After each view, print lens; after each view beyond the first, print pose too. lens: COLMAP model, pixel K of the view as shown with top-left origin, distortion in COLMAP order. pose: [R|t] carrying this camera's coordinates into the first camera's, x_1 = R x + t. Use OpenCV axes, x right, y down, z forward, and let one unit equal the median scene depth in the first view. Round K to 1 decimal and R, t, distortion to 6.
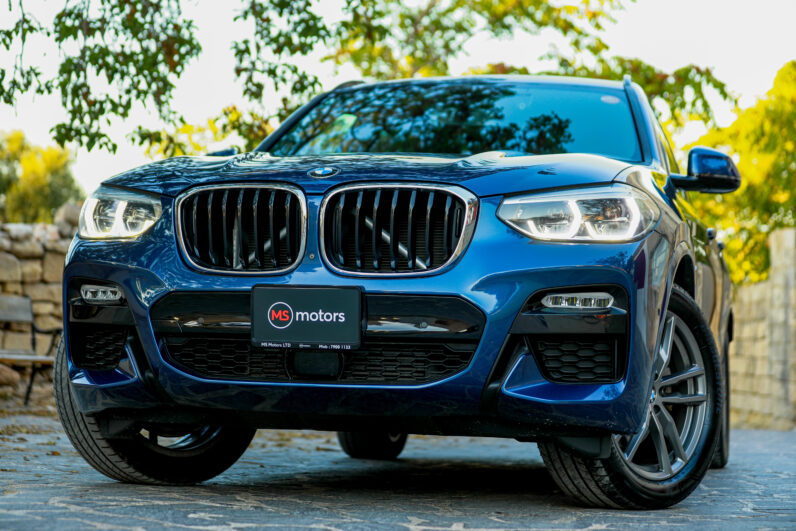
lens RADIAL K [[1599.4, 0, 398.2], [0, 1599.4, 259.8], [0, 0, 1]] dist [-0.246893, 0.000000]
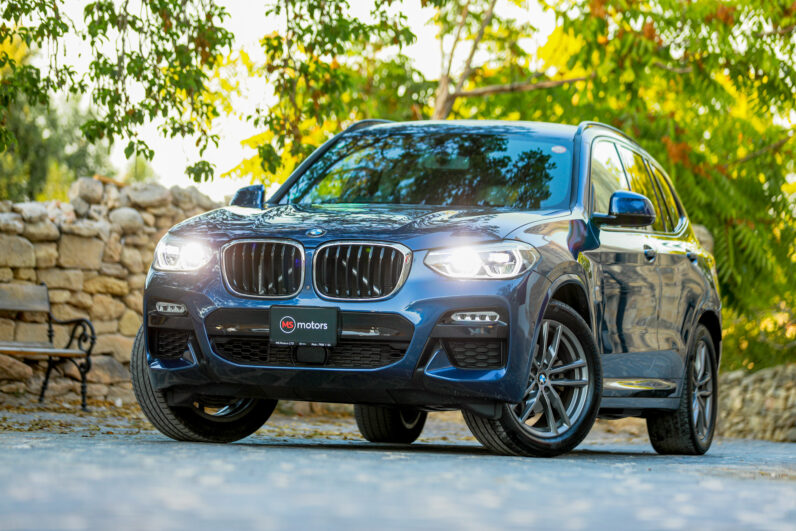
lens RADIAL K [[3143.6, 0, 395.2], [0, 3143.6, 264.9], [0, 0, 1]] dist [0.529022, 0.000000]
pose [[0.997609, 0.006185, -0.068827, 0.238738], [-0.003851, 0.999415, 0.033989, -0.126535], [0.068997, -0.033643, 0.997049, -2.033571]]
